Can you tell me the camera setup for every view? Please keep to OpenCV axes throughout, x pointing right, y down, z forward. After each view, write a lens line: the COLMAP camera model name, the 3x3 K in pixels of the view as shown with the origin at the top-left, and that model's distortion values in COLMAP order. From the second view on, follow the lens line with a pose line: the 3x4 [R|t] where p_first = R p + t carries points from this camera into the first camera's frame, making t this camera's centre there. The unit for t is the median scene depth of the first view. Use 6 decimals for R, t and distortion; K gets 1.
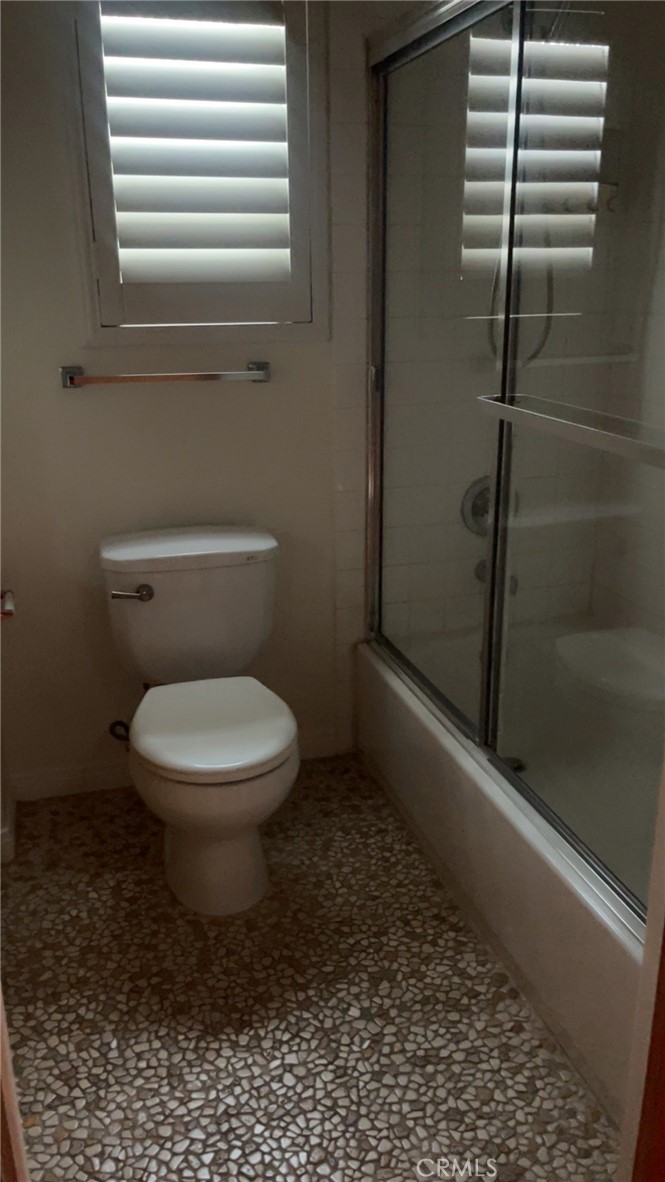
lens RADIAL K [[935.3, 0, 330.3], [0, 935.3, 591.9], [0, 0, 1]] dist [-0.009296, -0.009316]
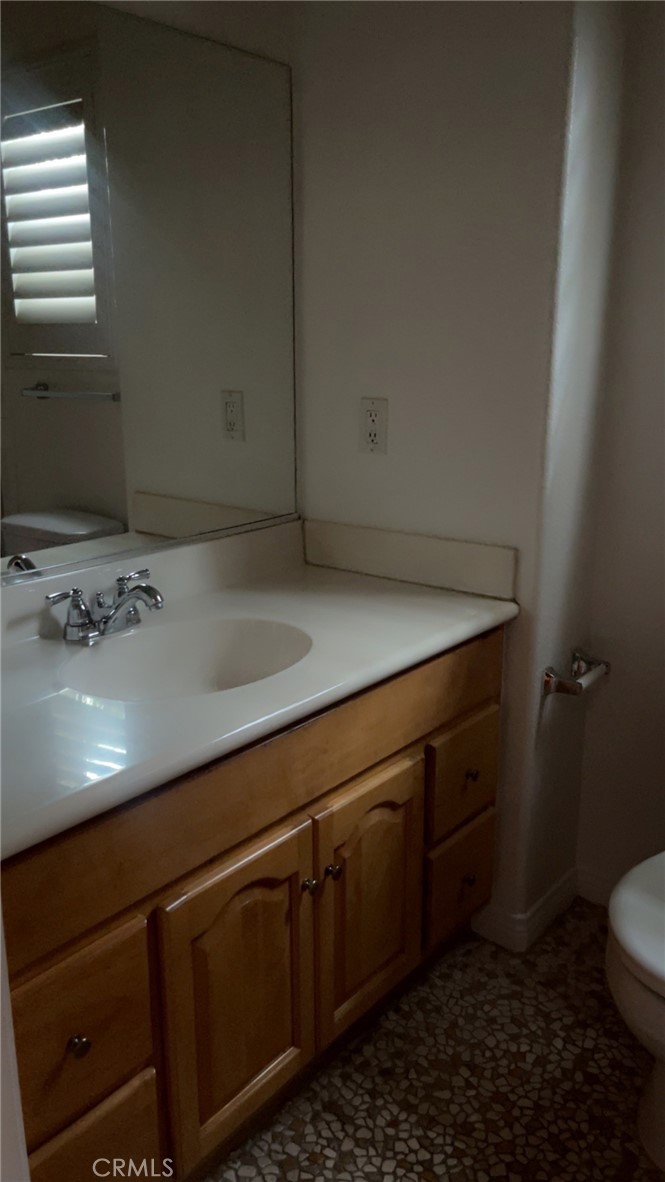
lens RADIAL K [[935.3, 0, 332.2], [0, 935.3, 590.7], [0, 0, 1]] dist [-0.009296, -0.009316]
pose [[0.562391, 0.228673, -0.794623, 0.205007], [-0.263026, 0.960557, 0.090269, -0.085554], [0.783922, 0.158240, 0.600355, 0.293216]]
